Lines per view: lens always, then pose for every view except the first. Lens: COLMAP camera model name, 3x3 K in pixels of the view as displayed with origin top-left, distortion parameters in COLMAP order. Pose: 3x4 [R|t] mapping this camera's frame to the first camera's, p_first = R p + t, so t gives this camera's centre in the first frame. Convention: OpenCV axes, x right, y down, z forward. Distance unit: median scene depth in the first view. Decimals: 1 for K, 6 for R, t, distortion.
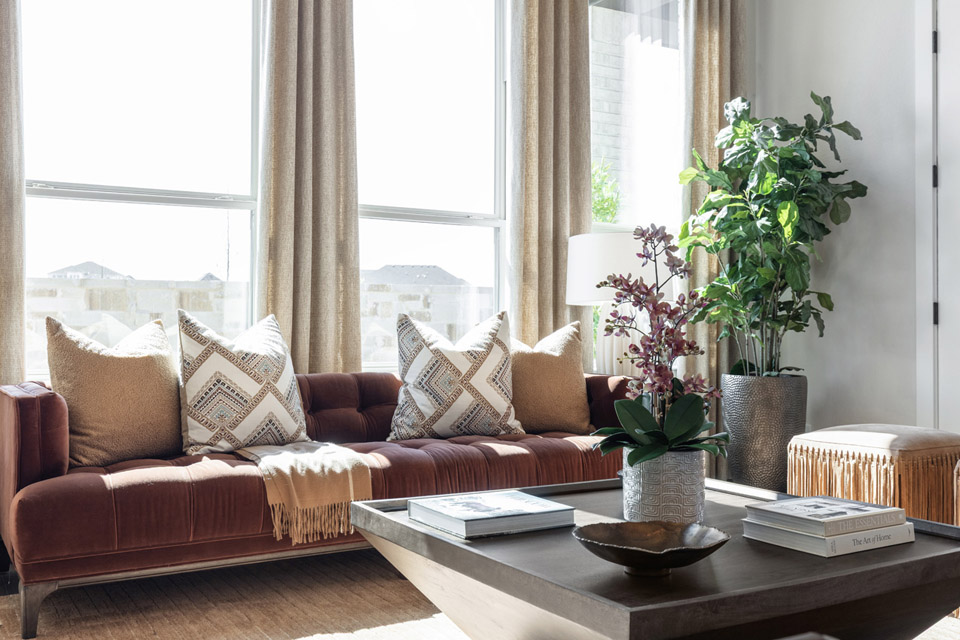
lens RADIAL K [[960.4, 0, 480.9], [0, 960.4, 303.3], [0, 0, 1]] dist [0.001637, 0.004118]
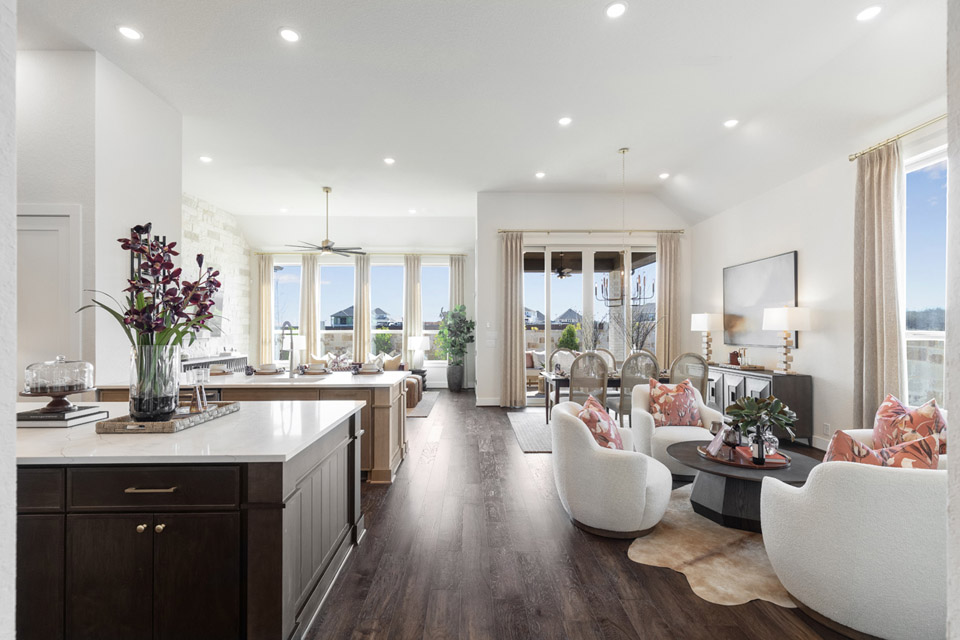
lens RADIAL K [[447.4, 0, 477.8], [0, 447.4, 330.9], [0, 0, 1]] dist [0.000512, 0.000129]
pose [[0.868032, -0.004596, -0.496486, 1.914104], [0.016039, 0.999695, 0.018788, -0.169563], [0.496249, -0.024271, 0.867841, -1.084795]]
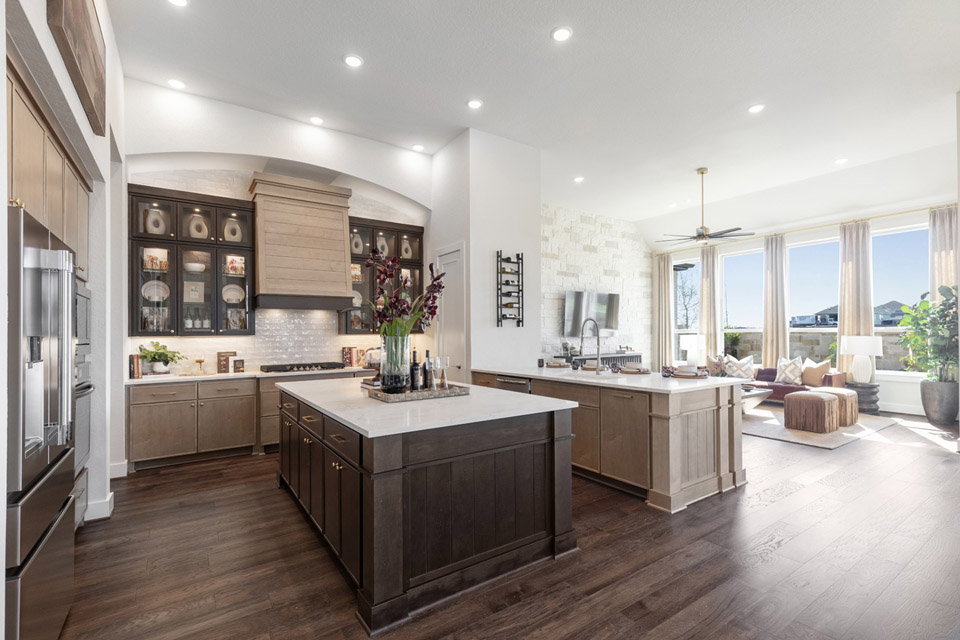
lens RADIAL K [[432.5, 0, 474.8], [0, 432.5, 334.9], [0, 0, 1]] dist [0.001819, 0.000274]
pose [[0.048019, -0.004114, -0.998838, 2.034558], [0.031686, 0.999495, -0.002593, -0.139536], [0.998344, -0.031525, 0.048125, -0.620975]]
